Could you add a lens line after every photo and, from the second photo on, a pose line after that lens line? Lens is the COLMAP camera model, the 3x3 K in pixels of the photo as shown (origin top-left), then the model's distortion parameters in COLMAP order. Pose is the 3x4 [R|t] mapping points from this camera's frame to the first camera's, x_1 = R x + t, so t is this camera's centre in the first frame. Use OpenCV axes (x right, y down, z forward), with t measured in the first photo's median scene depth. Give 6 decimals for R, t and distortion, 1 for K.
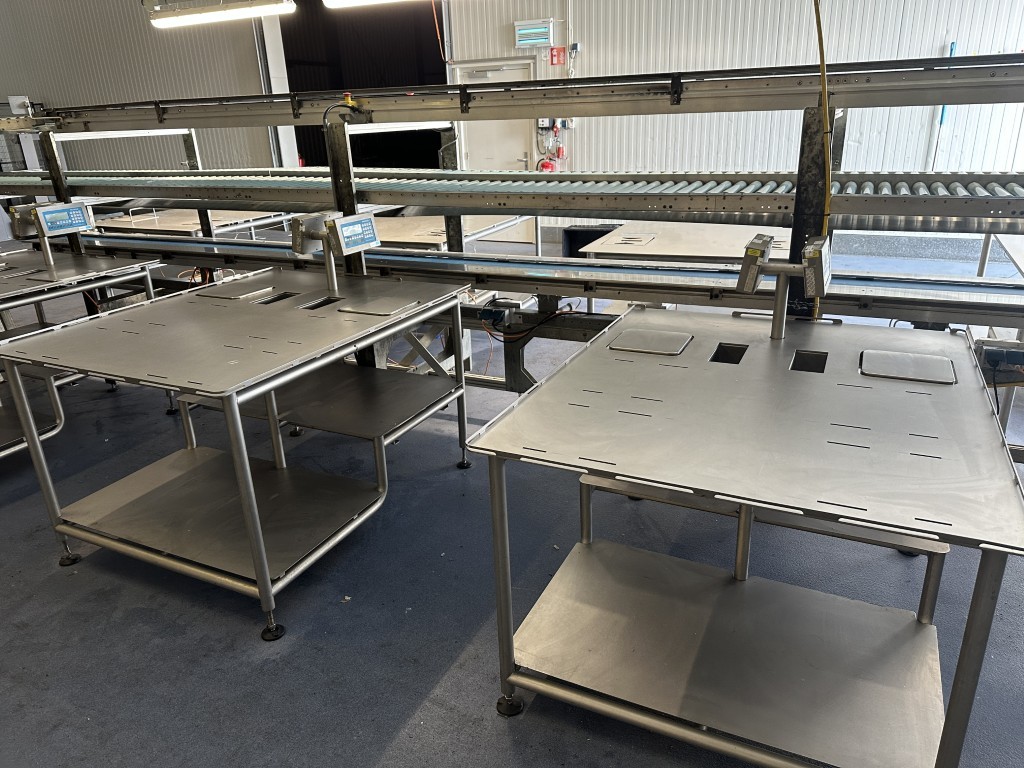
lens RADIAL K [[713.1, 0, 528.0], [0, 713.1, 382.1], [0, 0, 1]] dist [0.058504, -0.113422]
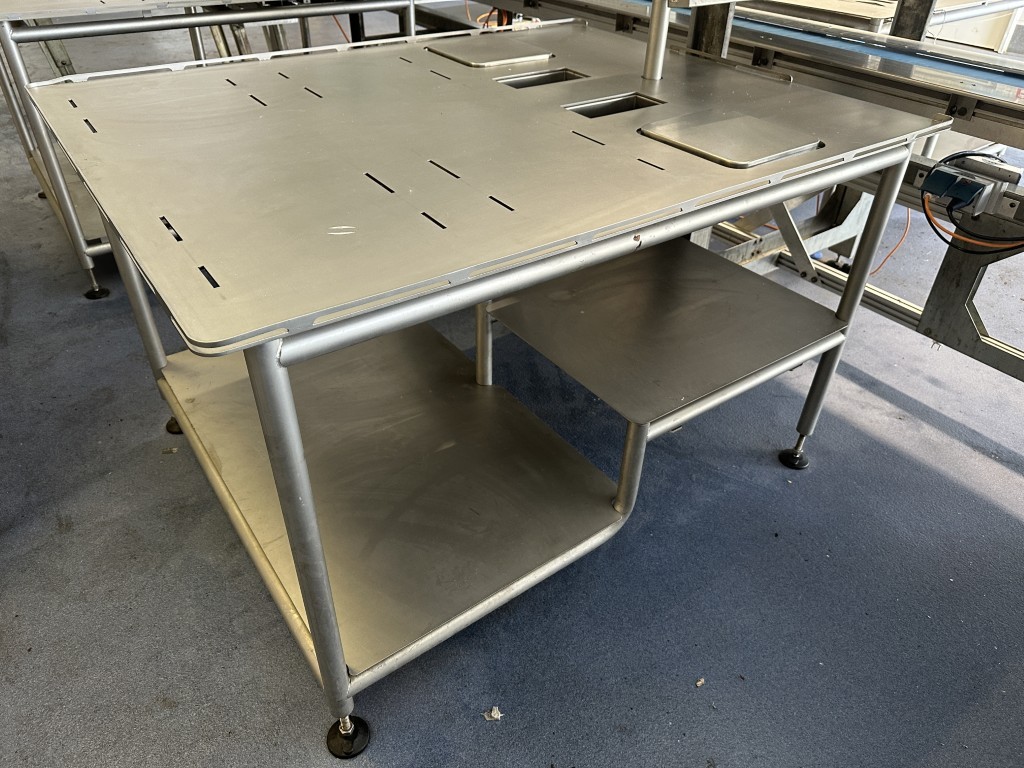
lens RADIAL K [[721.4, 0, 517.3], [0, 721.4, 379.5], [0, 0, 1]] dist [0.082995, -0.111440]
pose [[0.873678, 0.323069, -0.363749, -0.087713], [-0.215712, 0.927409, 0.305582, -0.062399], [0.436068, -0.188515, 0.879947, 0.415987]]
